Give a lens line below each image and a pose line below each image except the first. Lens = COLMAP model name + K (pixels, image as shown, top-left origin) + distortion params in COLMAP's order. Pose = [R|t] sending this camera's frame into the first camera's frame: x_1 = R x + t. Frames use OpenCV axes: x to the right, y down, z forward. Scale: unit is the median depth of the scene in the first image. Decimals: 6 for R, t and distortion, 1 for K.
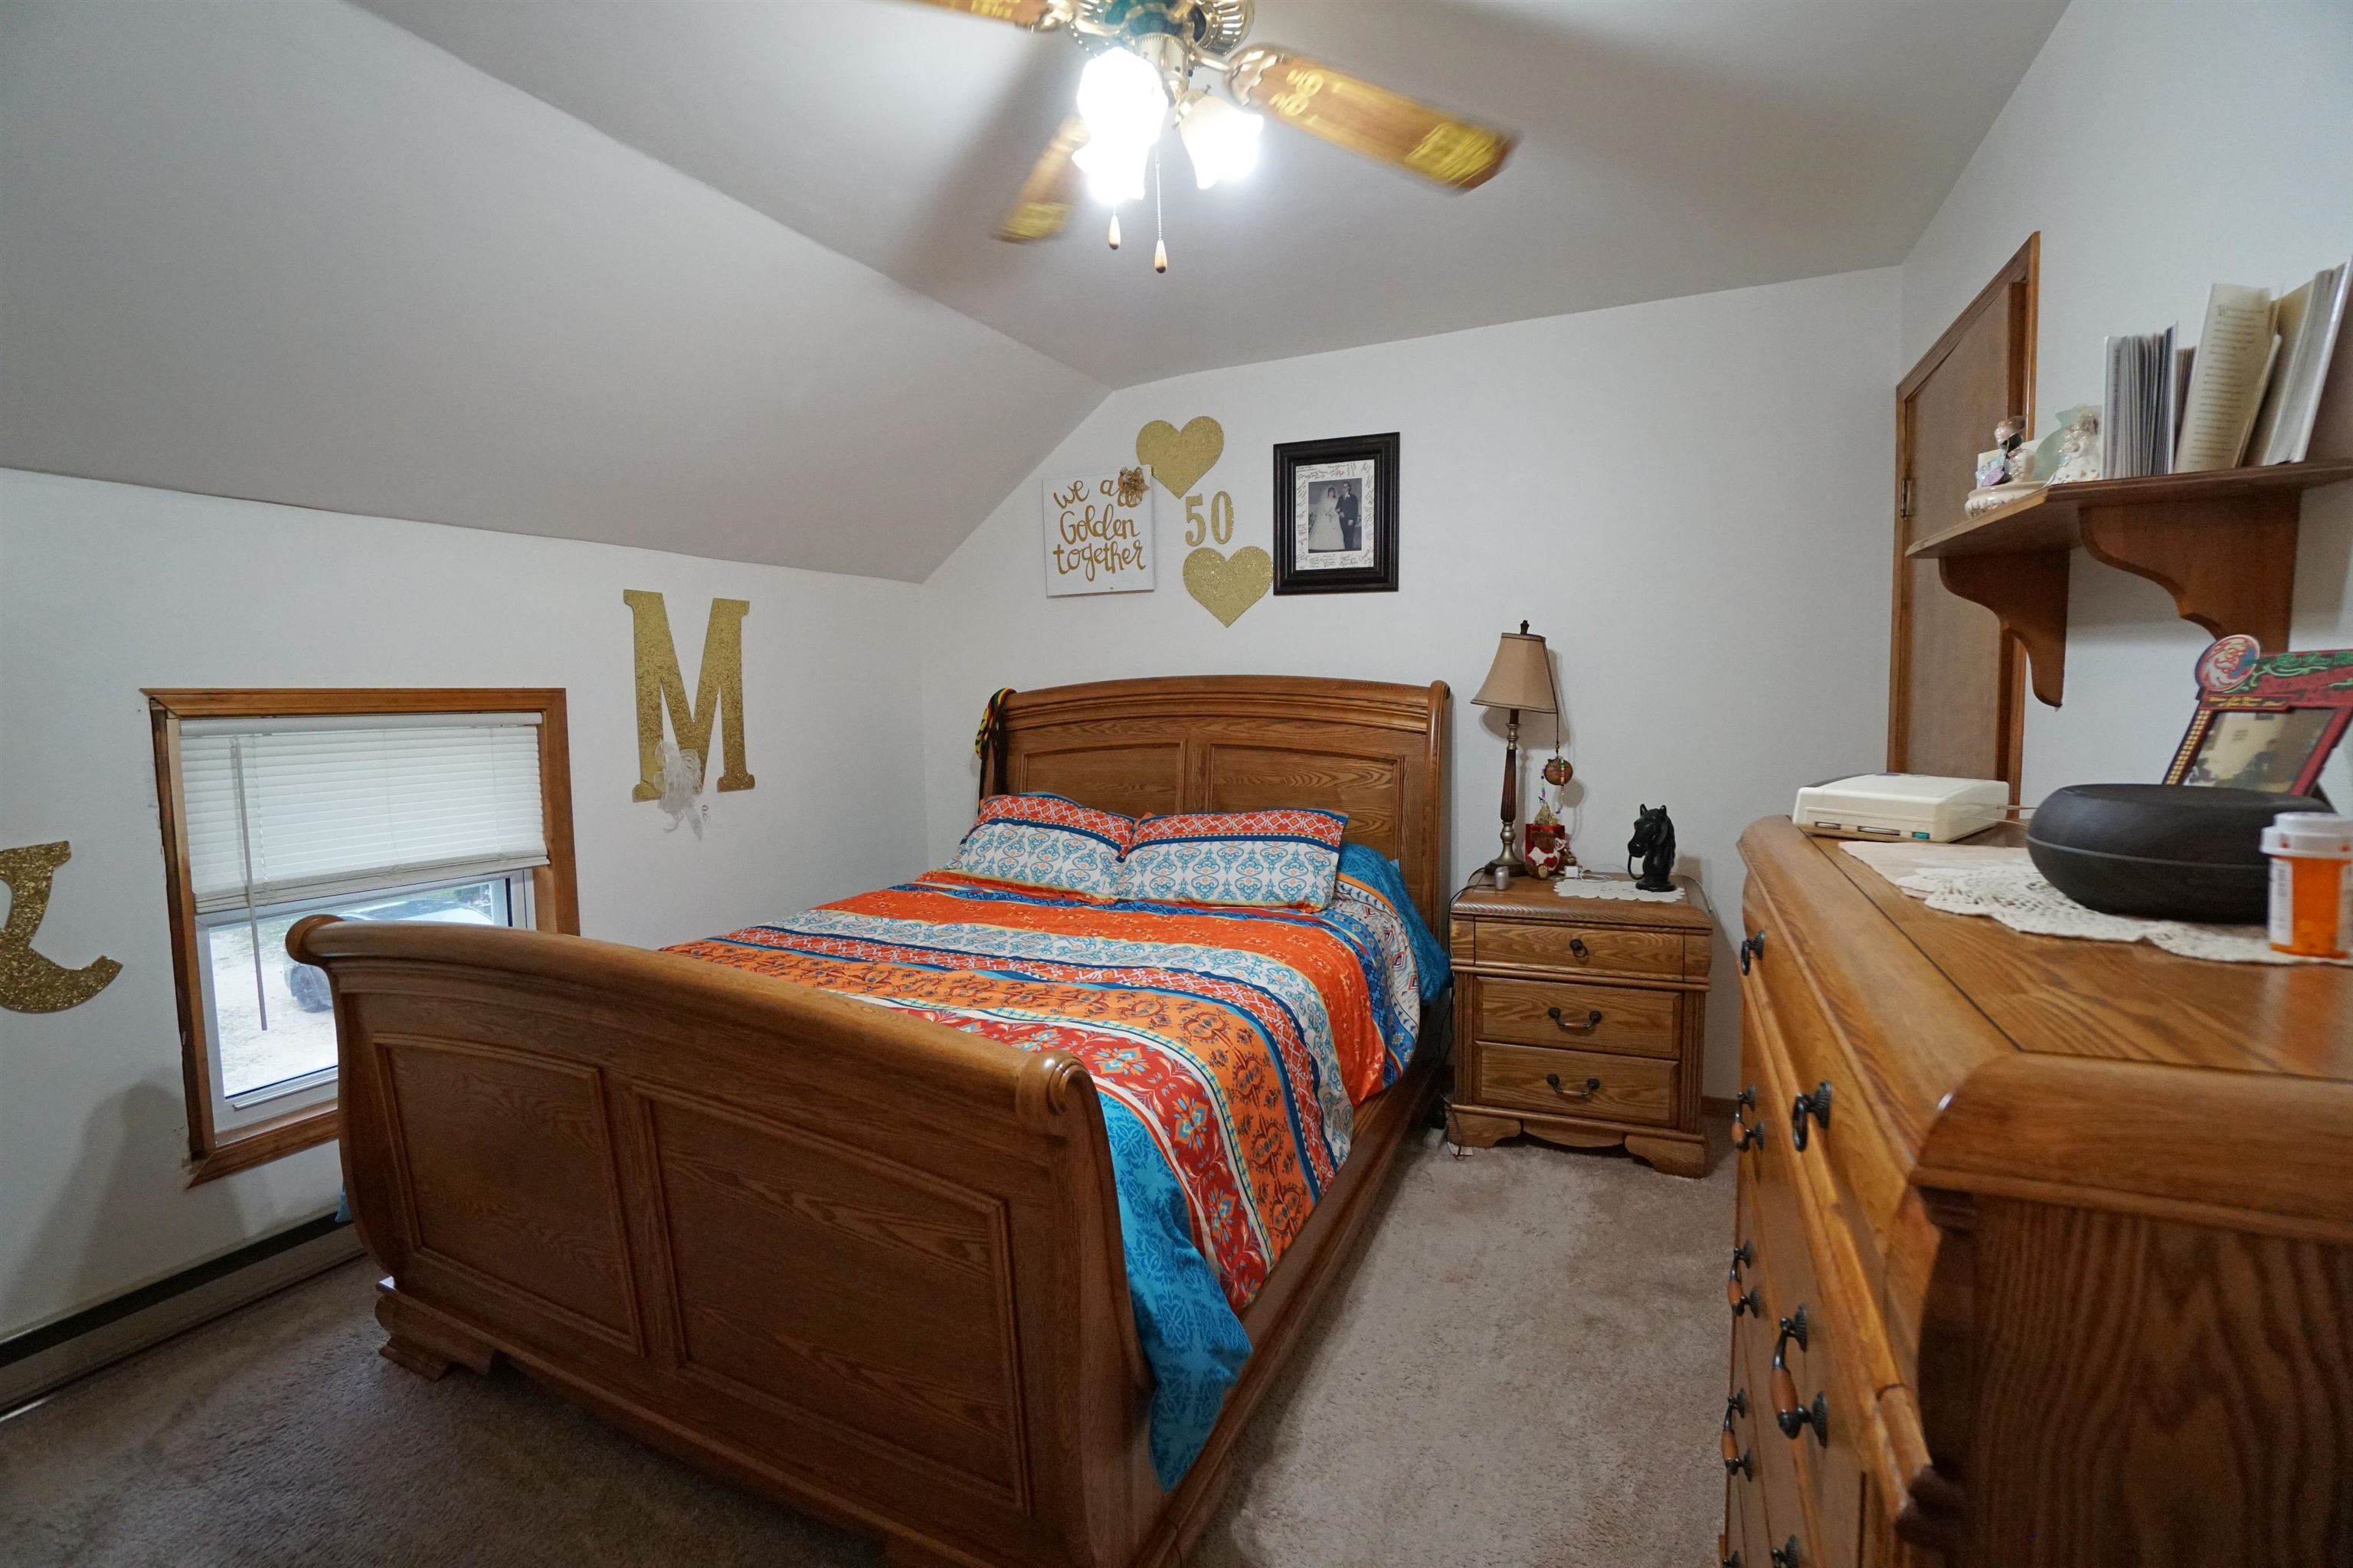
lens RADIAL K [[1039.4, 0, 1163.7], [0, 1039.4, 771.0], [0, 0, 1]] dist [-0.064198, 0.024788]
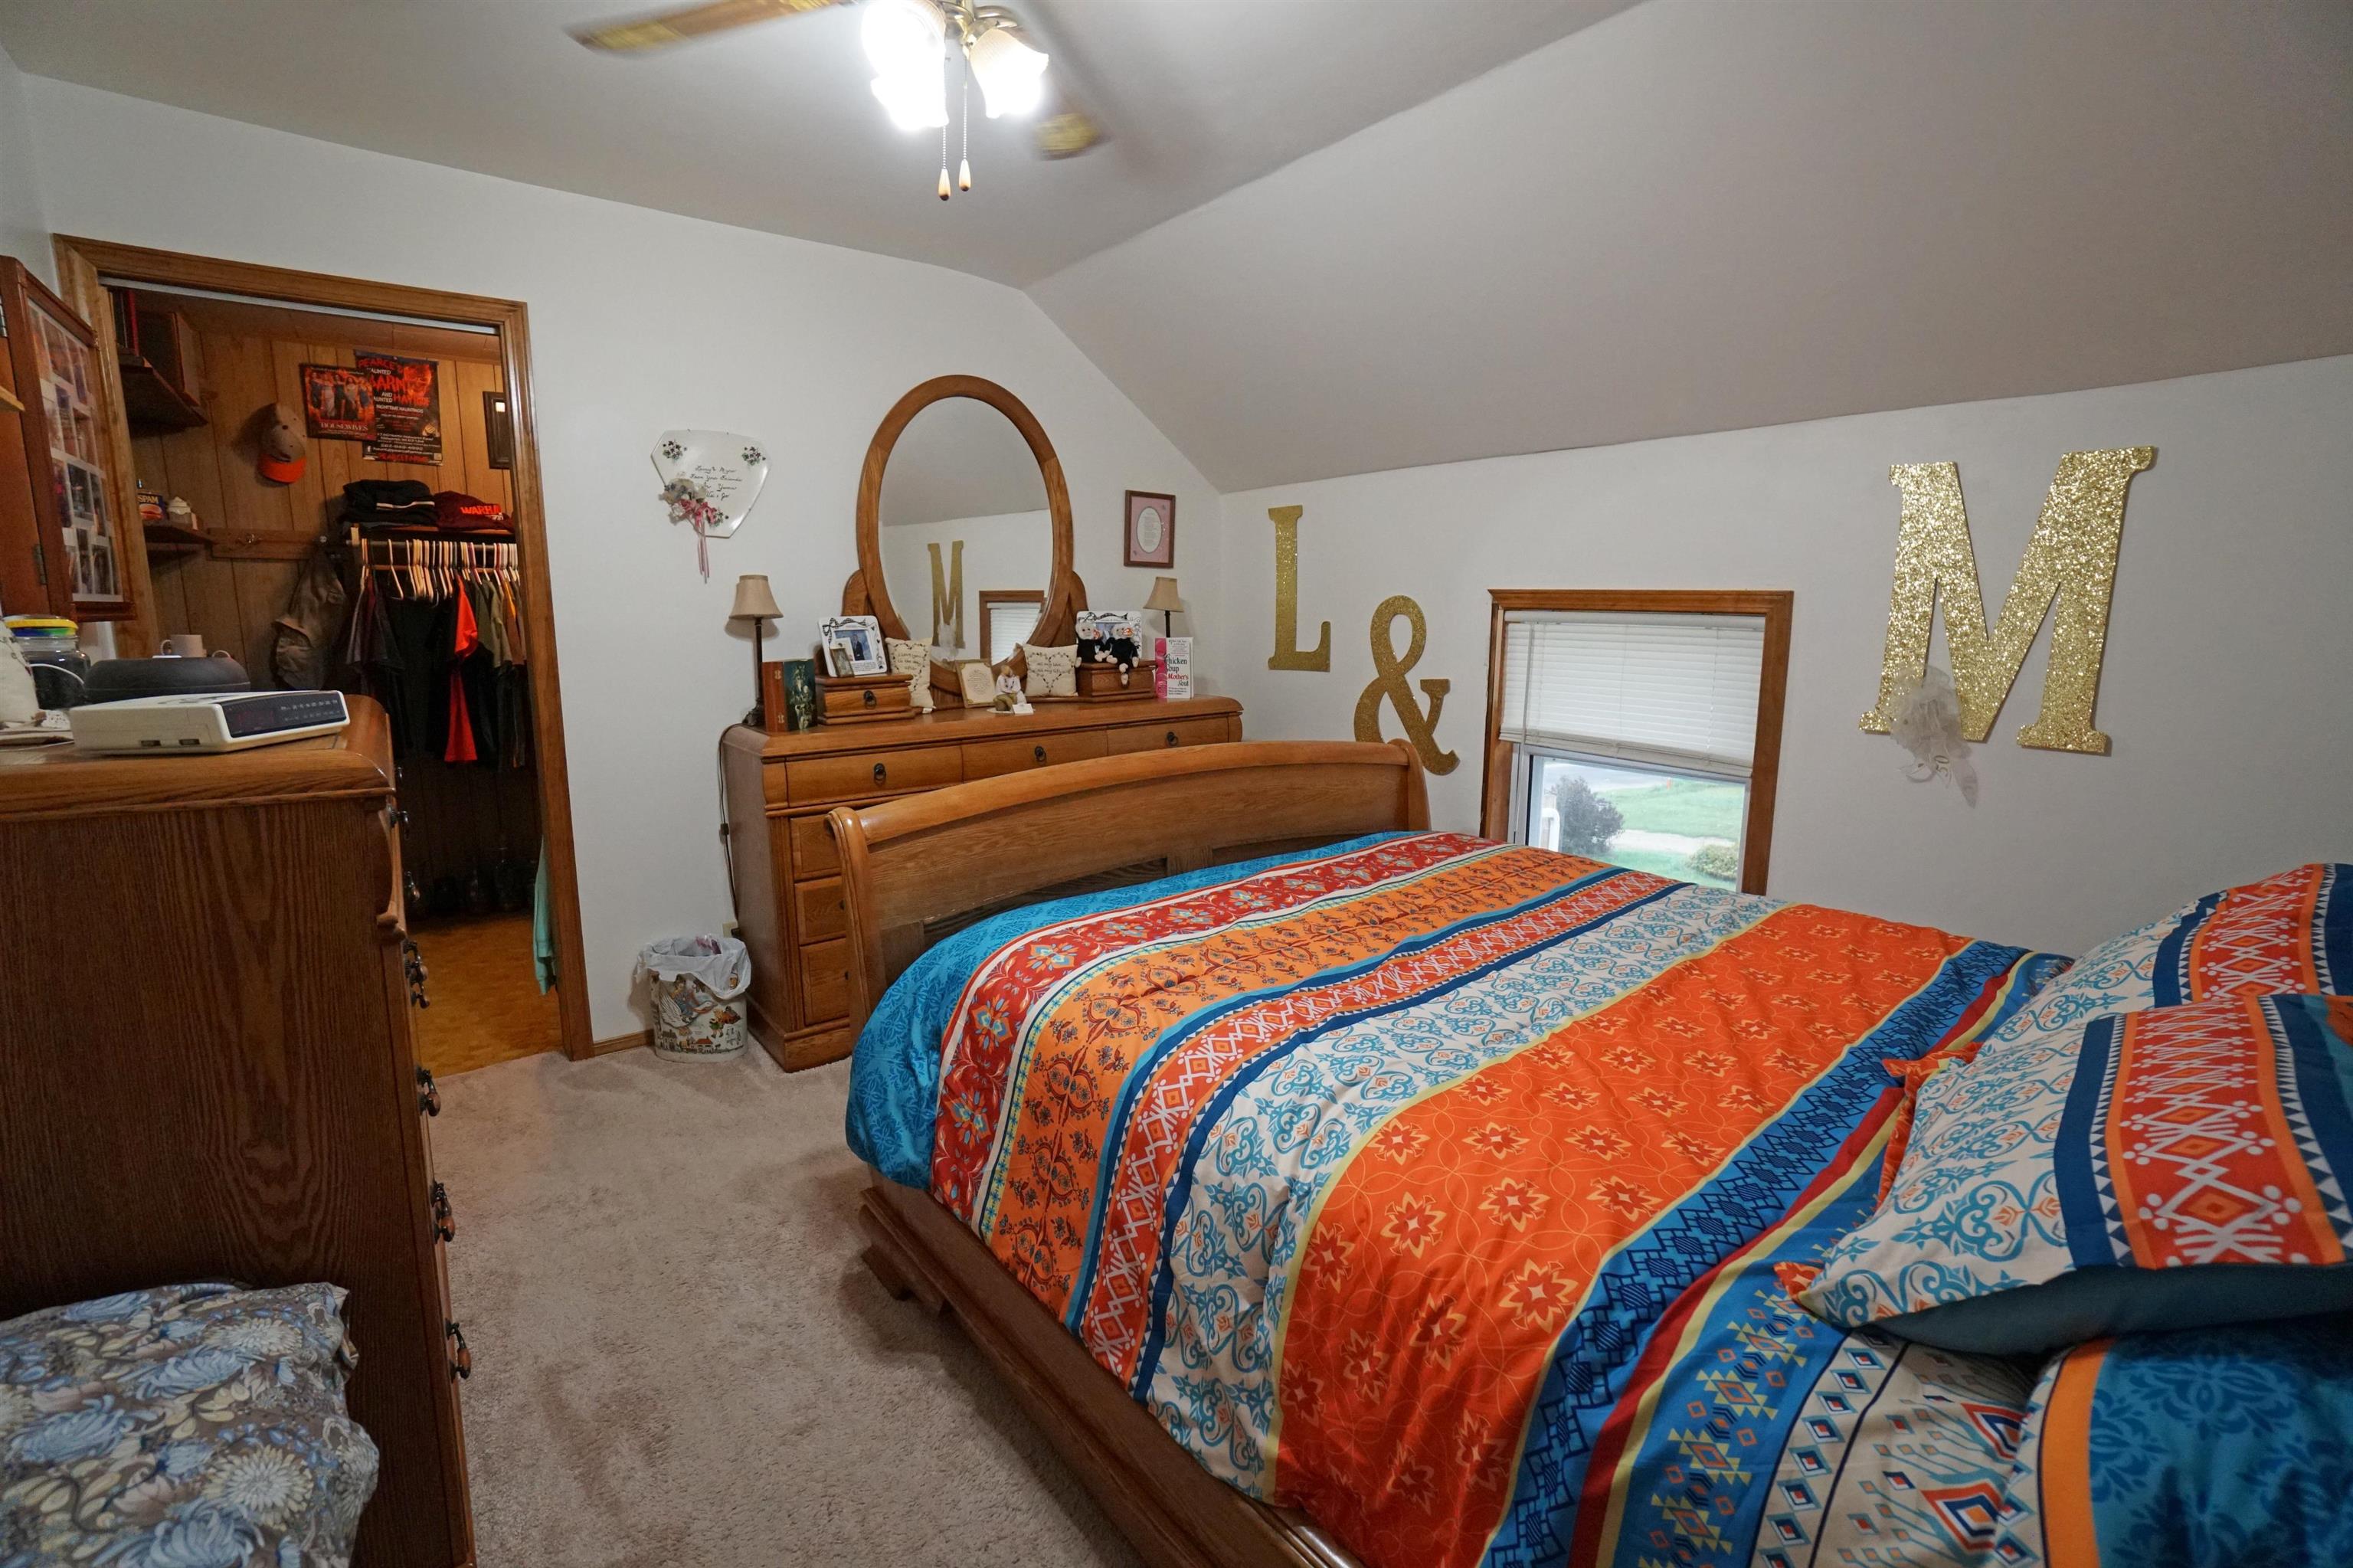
lens RADIAL K [[1039.4, 0, 1163.7], [0, 1039.4, 771.0], [0, 0, 1]] dist [-0.064198, 0.024788]
pose [[-0.471121, 0.144349, -0.870177, 0.626824], [-0.070482, 0.977204, 0.200262, -0.087365], [0.879248, 0.155680, -0.450207, 1.248348]]
